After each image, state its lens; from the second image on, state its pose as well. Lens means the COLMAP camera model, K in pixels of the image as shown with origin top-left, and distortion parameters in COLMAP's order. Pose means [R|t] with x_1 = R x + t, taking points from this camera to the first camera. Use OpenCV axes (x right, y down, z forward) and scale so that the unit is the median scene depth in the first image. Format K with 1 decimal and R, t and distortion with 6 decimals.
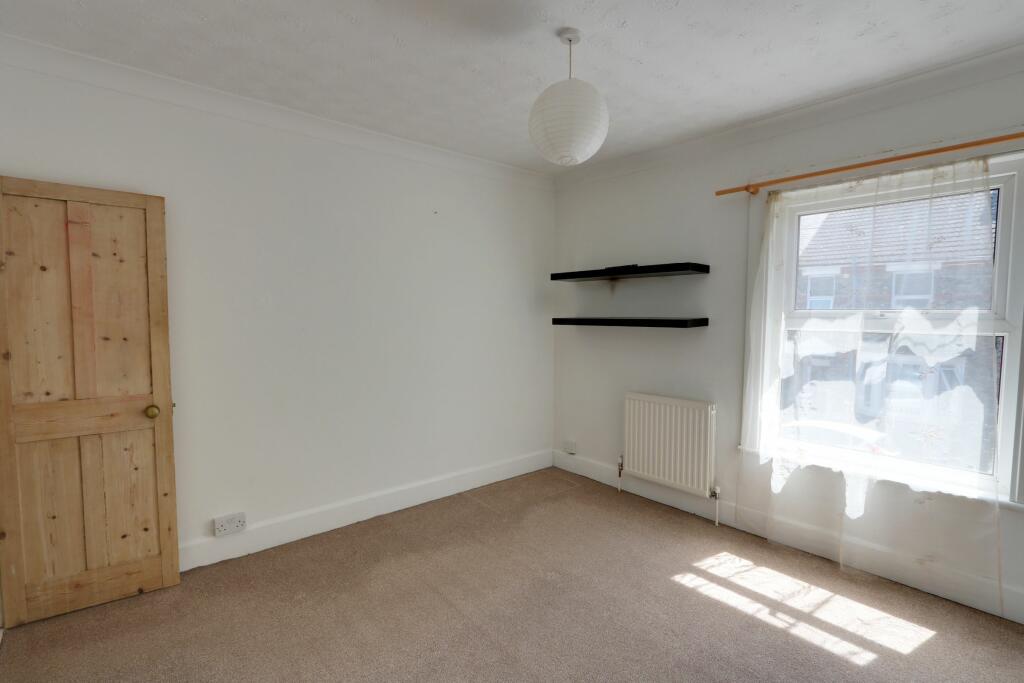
lens RADIAL K [[470.2, 0, 504.7], [0, 470.2, 341.3], [0, 0, 1]] dist [0.002248, 0.000637]
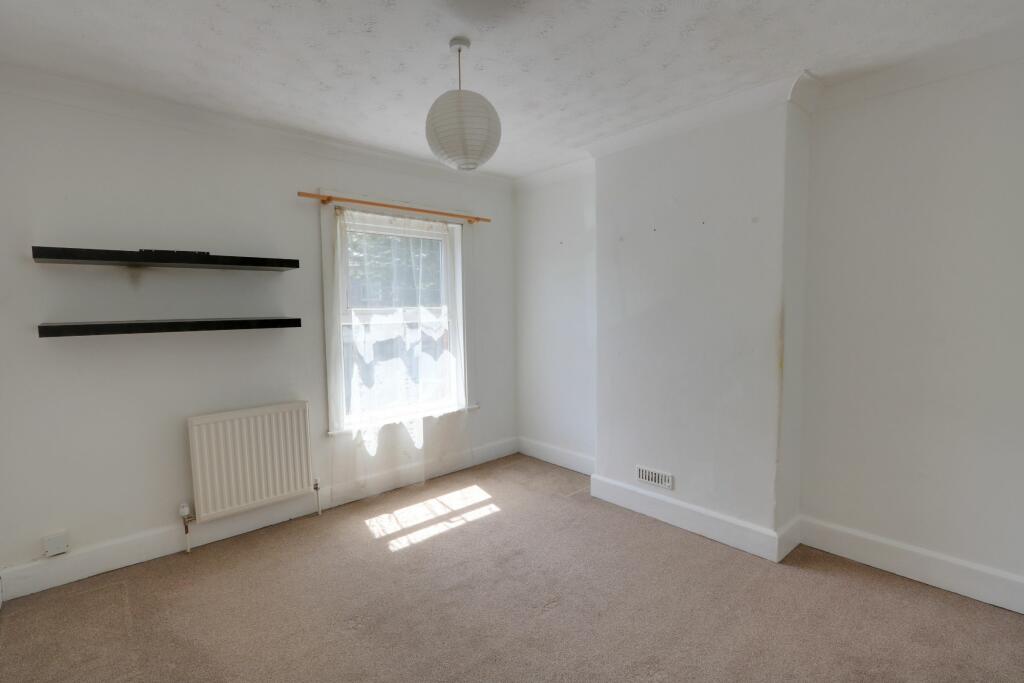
lens RADIAL K [[470.2, 0, 505.4], [0, 470.2, 341.2], [0, 0, 1]] dist [0.002248, 0.000637]
pose [[0.006247, -0.073046, 0.997309, -0.675038], [0.078166, 0.994313, 0.072337, -0.042059], [-0.996921, 0.077504, 0.011921, 0.657324]]
